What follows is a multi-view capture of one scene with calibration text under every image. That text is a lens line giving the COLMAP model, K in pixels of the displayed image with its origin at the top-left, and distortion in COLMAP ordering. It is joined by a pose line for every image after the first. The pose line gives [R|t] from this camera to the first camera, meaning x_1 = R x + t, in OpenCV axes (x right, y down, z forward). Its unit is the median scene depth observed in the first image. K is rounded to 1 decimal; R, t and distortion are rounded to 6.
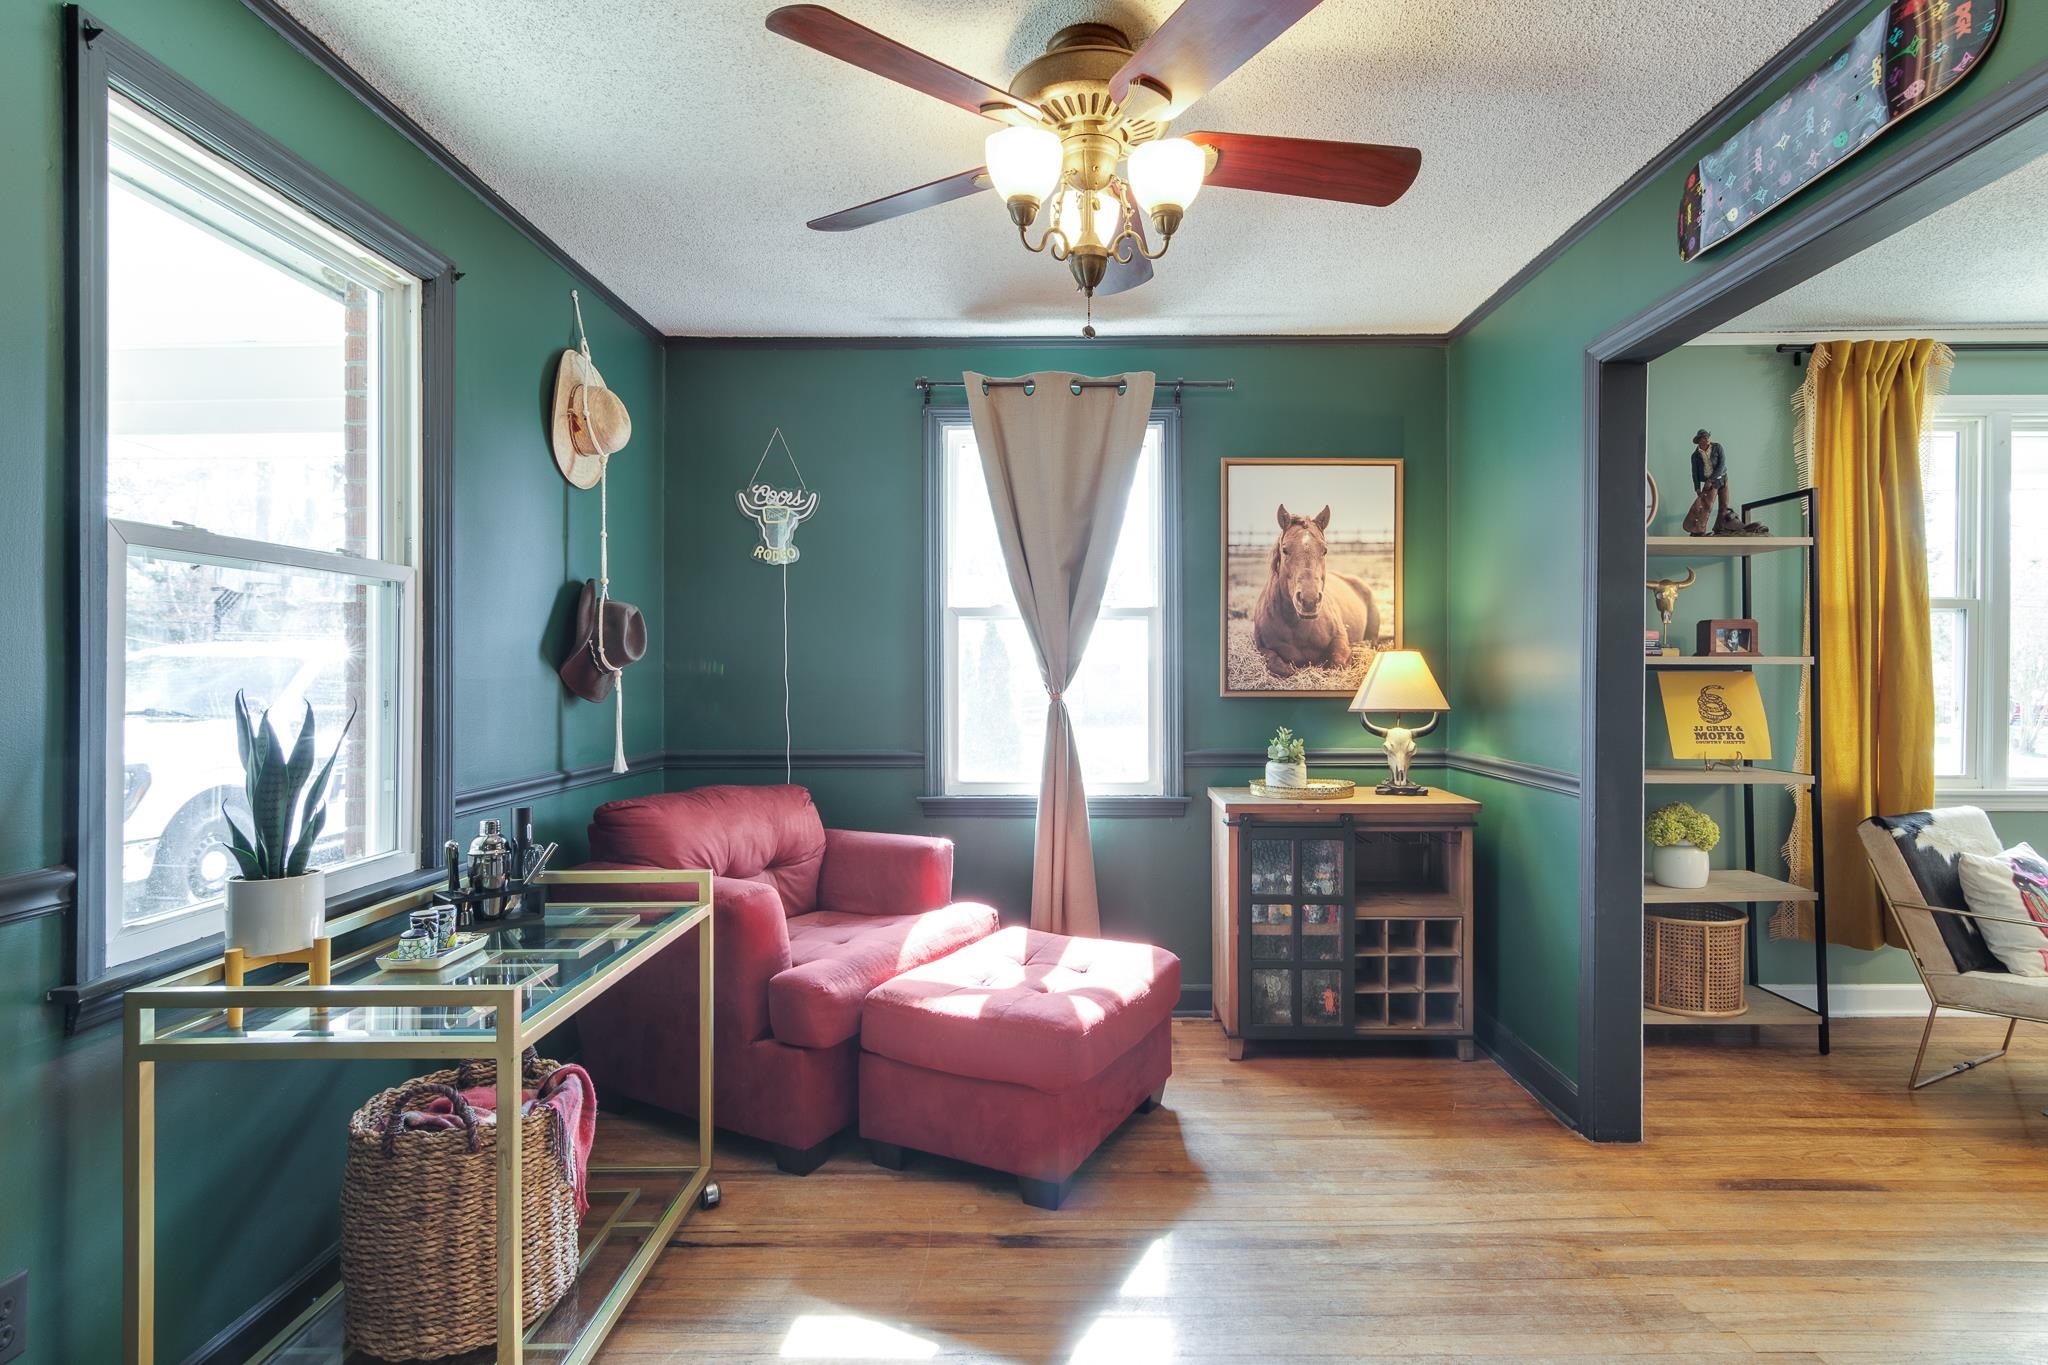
lens RADIAL K [[1169.3, 0, 1069.0], [0, 1169.3, 685.2], [0, 0, 1]] dist [-0.001966, -0.000109]
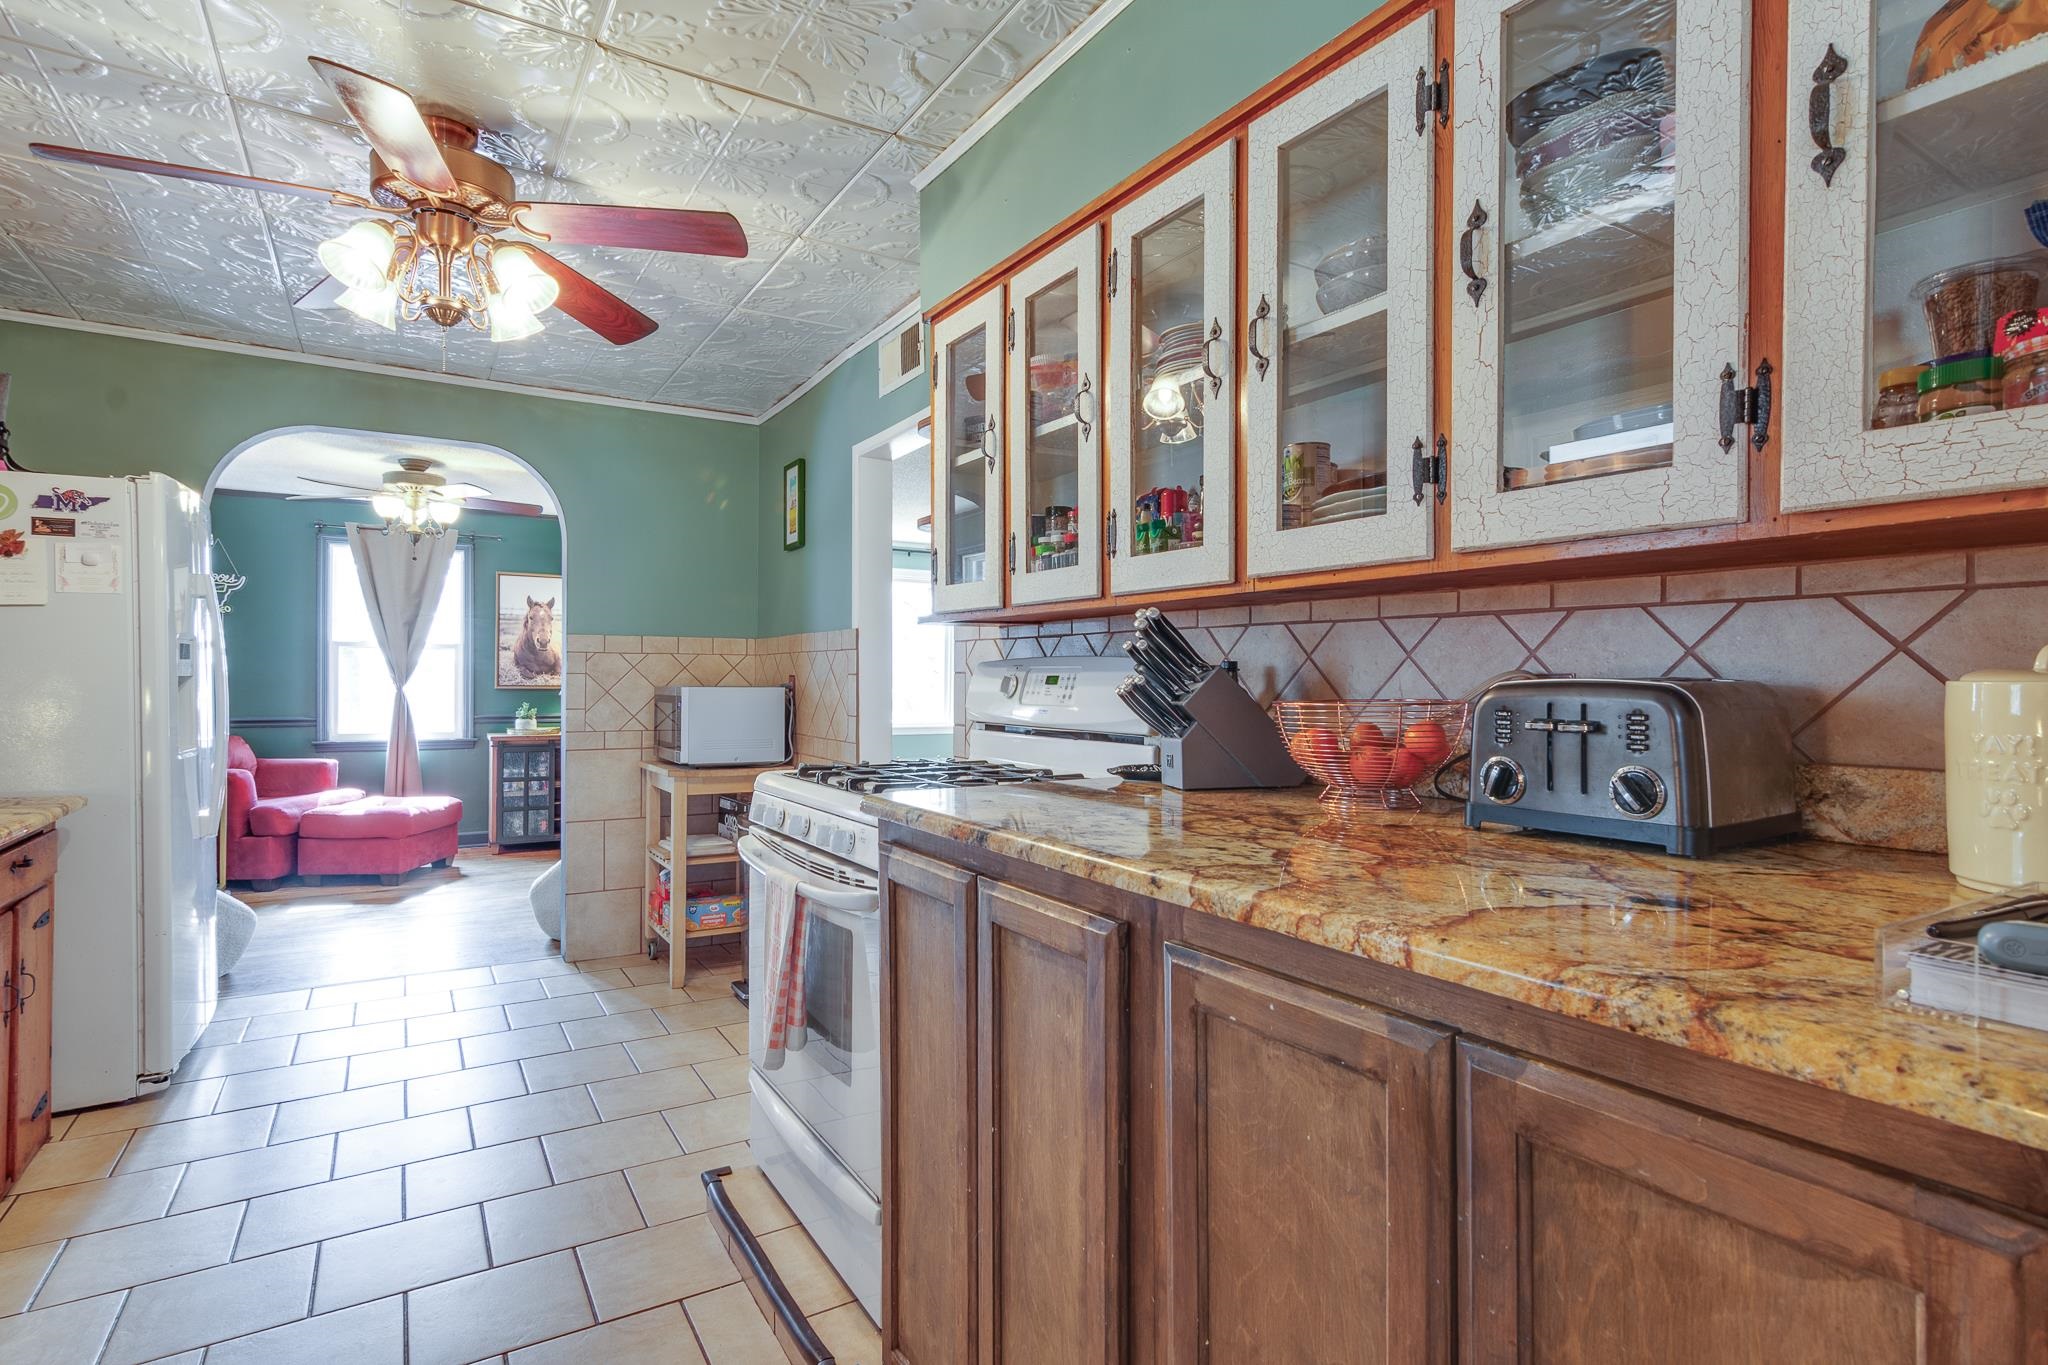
lens RADIAL K [[1003.7, 0, 1025.7], [0, 1003.7, 671.9], [0, 0, 1]] dist [-0.000214, -0.000090]
pose [[0.854221, 0.008915, 0.519834, 0.011209], [-0.001643, 0.999894, -0.014448, 0.004713], [-0.519908, 0.011488, 0.854145, -1.001598]]
